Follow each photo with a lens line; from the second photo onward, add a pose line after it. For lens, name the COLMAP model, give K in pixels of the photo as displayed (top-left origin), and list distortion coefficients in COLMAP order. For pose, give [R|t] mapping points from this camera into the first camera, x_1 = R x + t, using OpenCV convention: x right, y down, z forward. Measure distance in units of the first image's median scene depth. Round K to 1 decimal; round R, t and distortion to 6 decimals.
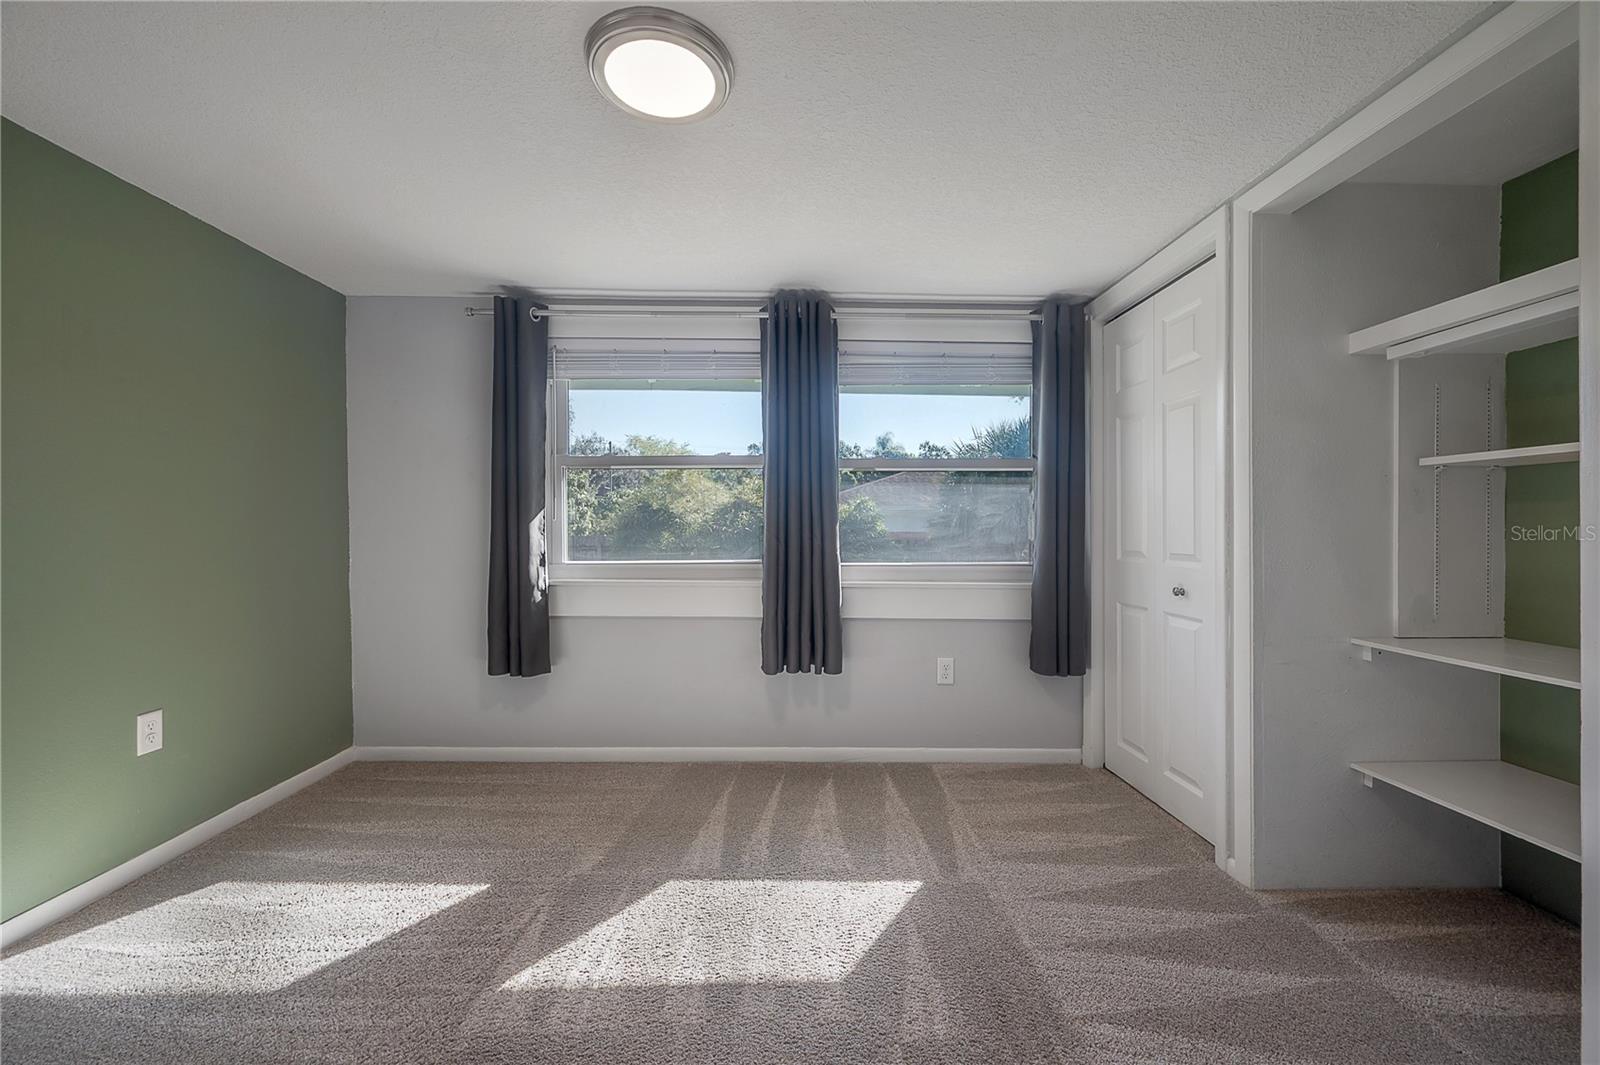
lens RADIAL K [[627.6, 0, 800.1], [0, 627.6, 534.7], [0, 0, 1]] dist [0.001613, 0.000070]
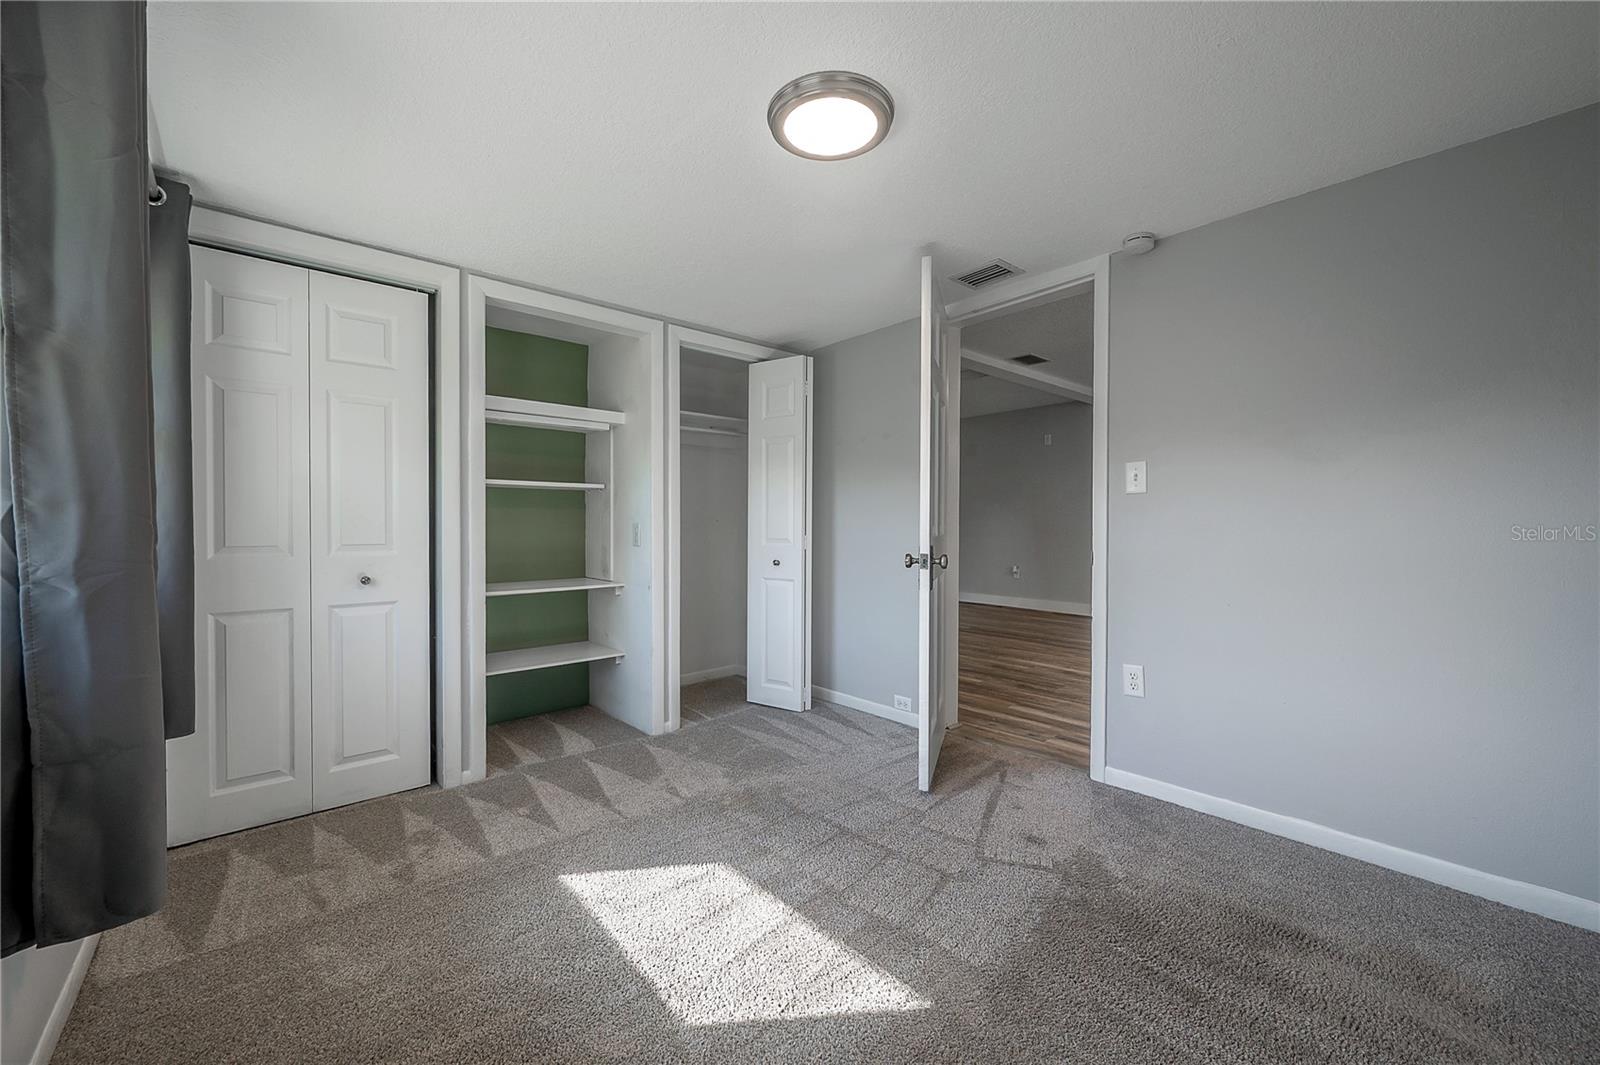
lens RADIAL K [[627.6, 0, 803.1], [0, 627.6, 532.8], [0, 0, 1]] dist [0.001613, 0.000070]
pose [[-0.635759, -0.007730, 0.771849, -0.684874], [0.007703, 0.999837, 0.016357, 0.000013], [-0.771849, 0.016345, -0.635595, 1.131494]]
